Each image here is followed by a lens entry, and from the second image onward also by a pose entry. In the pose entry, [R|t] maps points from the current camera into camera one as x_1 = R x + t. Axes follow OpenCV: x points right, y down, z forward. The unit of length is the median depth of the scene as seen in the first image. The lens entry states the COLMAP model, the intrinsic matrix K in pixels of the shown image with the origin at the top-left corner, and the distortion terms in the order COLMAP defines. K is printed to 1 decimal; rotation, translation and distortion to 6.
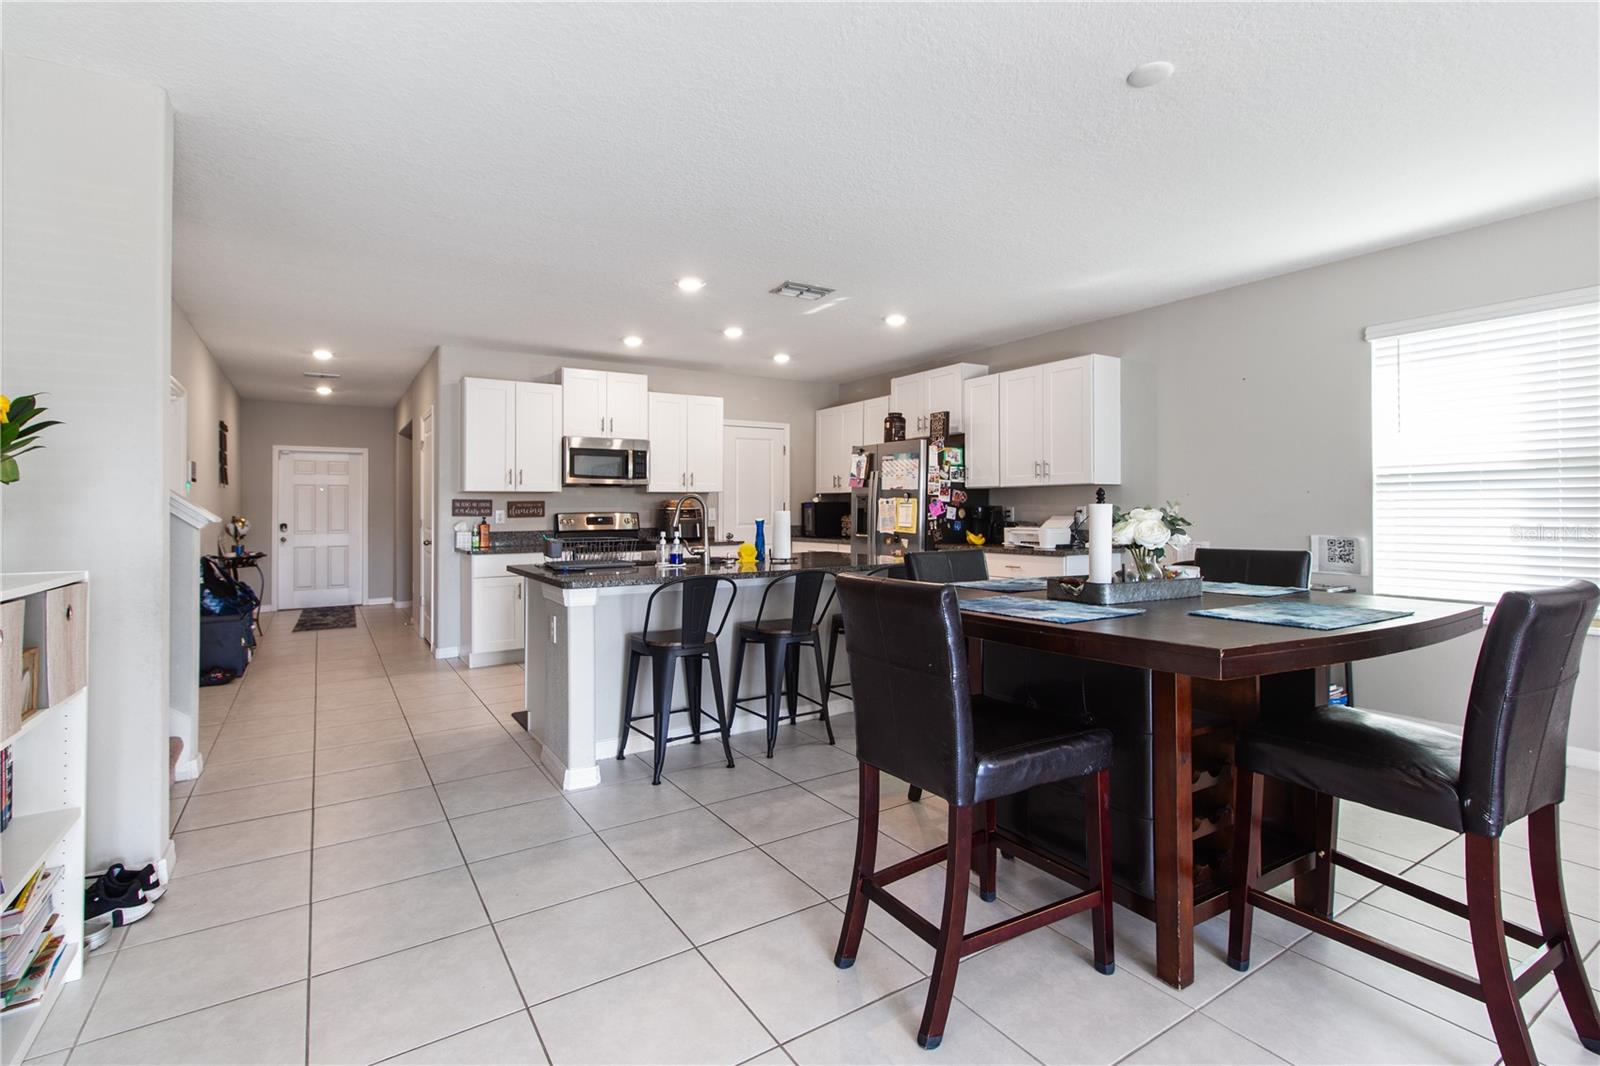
lens RADIAL K [[746.9, 0, 791.9], [0, 746.9, 509.6], [0, 0, 1]] dist [0.000191, 0.000727]
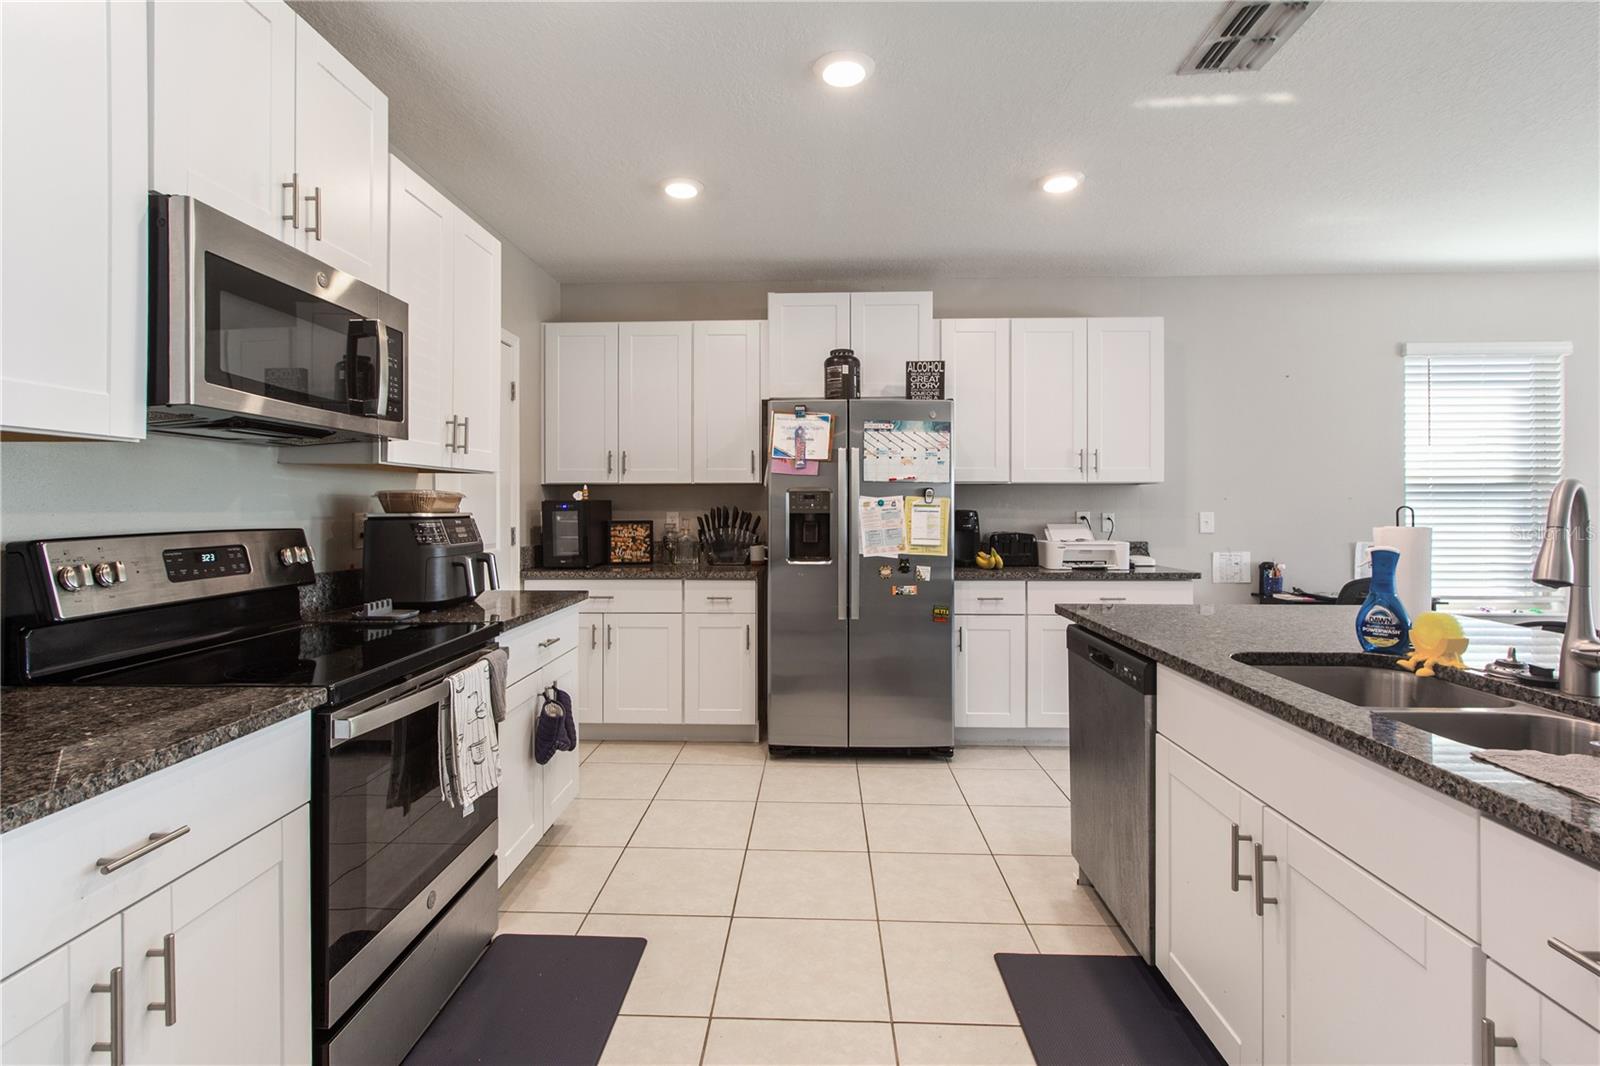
lens RADIAL K [[746.9, 0, 794.0], [0, 746.9, 503.8], [0, 0, 1]] dist [0.000191, 0.000727]
pose [[0.560450, 0.010862, 0.828117, -0.369748], [-0.002034, 0.999929, -0.011739, -0.002386], [-0.828186, 0.004895, 0.560432, 0.710500]]
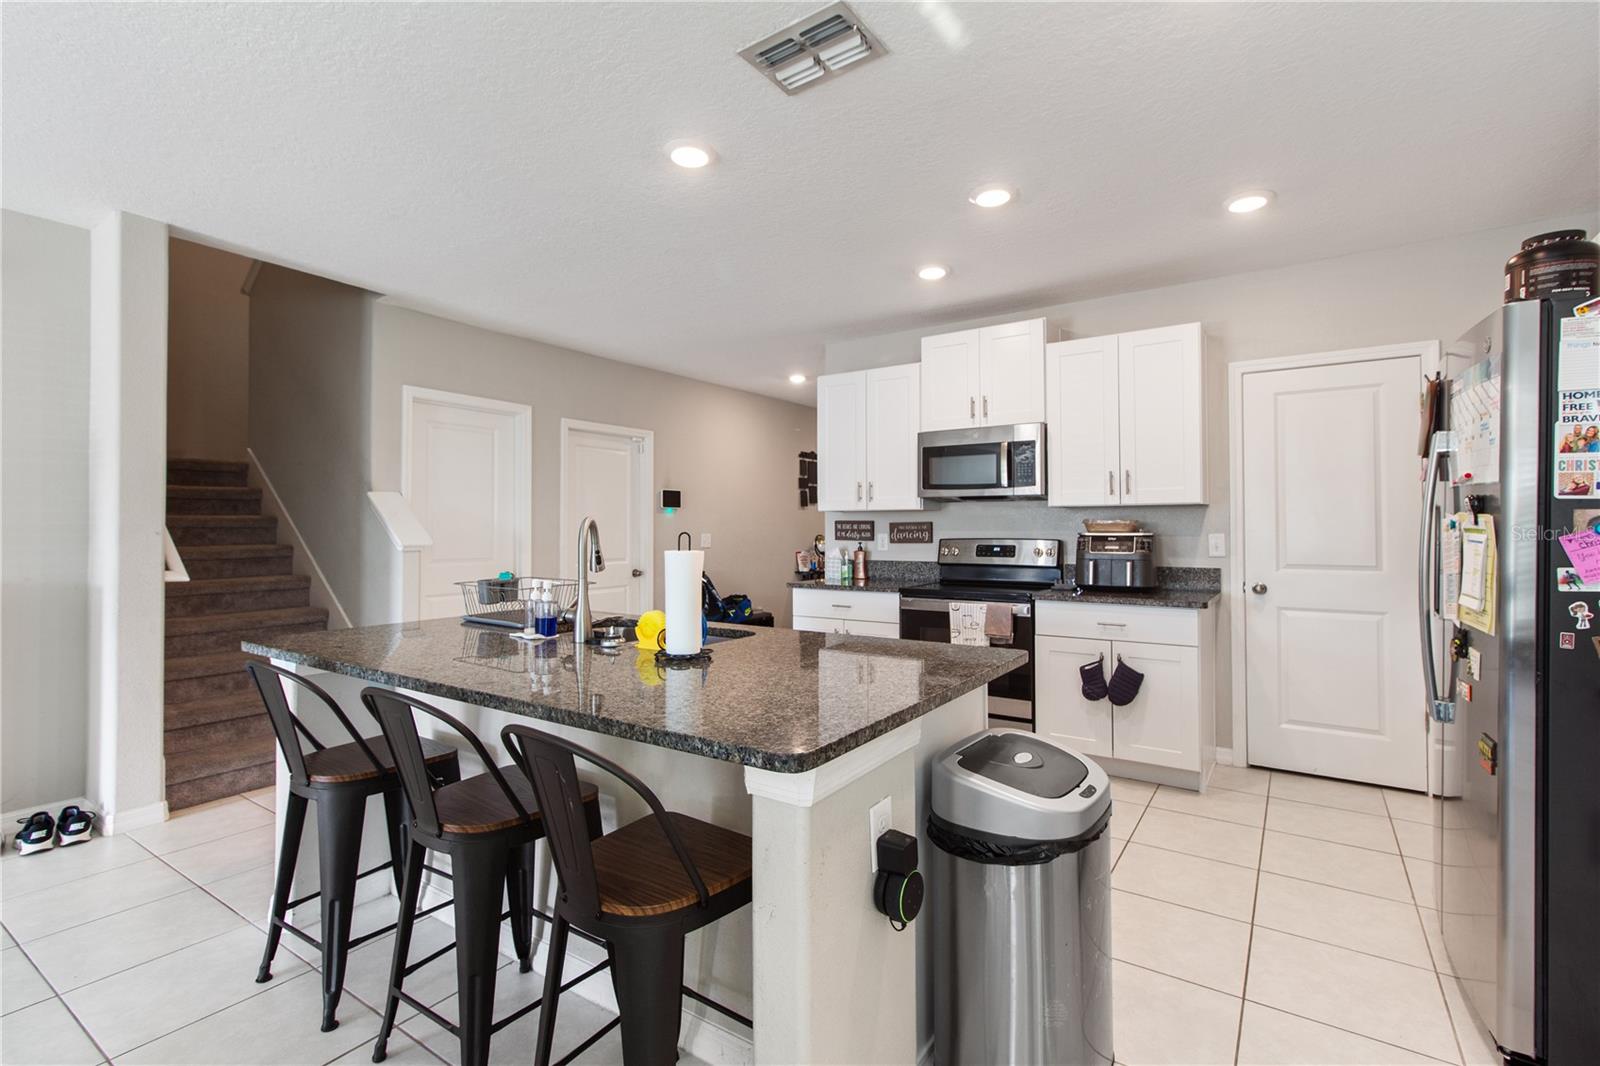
lens RADIAL K [[746.9, 0, 800.6], [0, 746.9, 524.8], [0, 0, 1]] dist [0.000191, 0.000727]
pose [[0.407109, 0.002113, -0.913377, 0.306339], [-0.000598, 0.999998, 0.002047, -0.010226], [0.913380, -0.000287, 0.407109, 0.601899]]
